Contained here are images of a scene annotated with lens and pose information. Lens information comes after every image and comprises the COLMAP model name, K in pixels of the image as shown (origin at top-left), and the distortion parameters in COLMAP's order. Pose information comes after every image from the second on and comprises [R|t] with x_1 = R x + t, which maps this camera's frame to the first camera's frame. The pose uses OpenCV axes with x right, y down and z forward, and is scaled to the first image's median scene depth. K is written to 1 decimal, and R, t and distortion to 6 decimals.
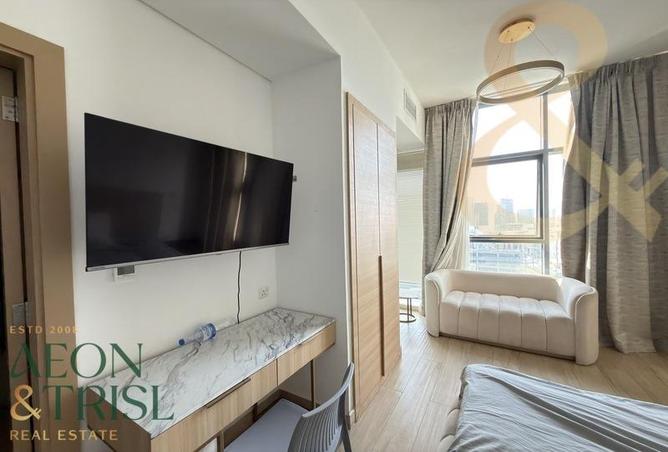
lens RADIAL K [[262.4, 0, 335.1], [0, 262.4, 225.5], [0, 0, 1]] dist [-0.001255, 0.000180]
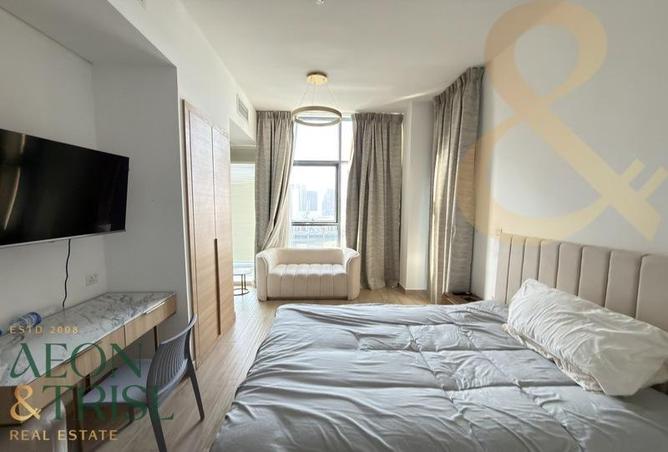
lens RADIAL K [[262.4, 0, 334.8], [0, 262.4, 229.2], [0, 0, 1]] dist [-0.001255, 0.000180]
pose [[0.827267, -0.021610, 0.561393, -0.050983], [-0.019900, 0.997506, 0.067723, -0.020469], [-0.561456, -0.067196, 0.824774, -0.297975]]
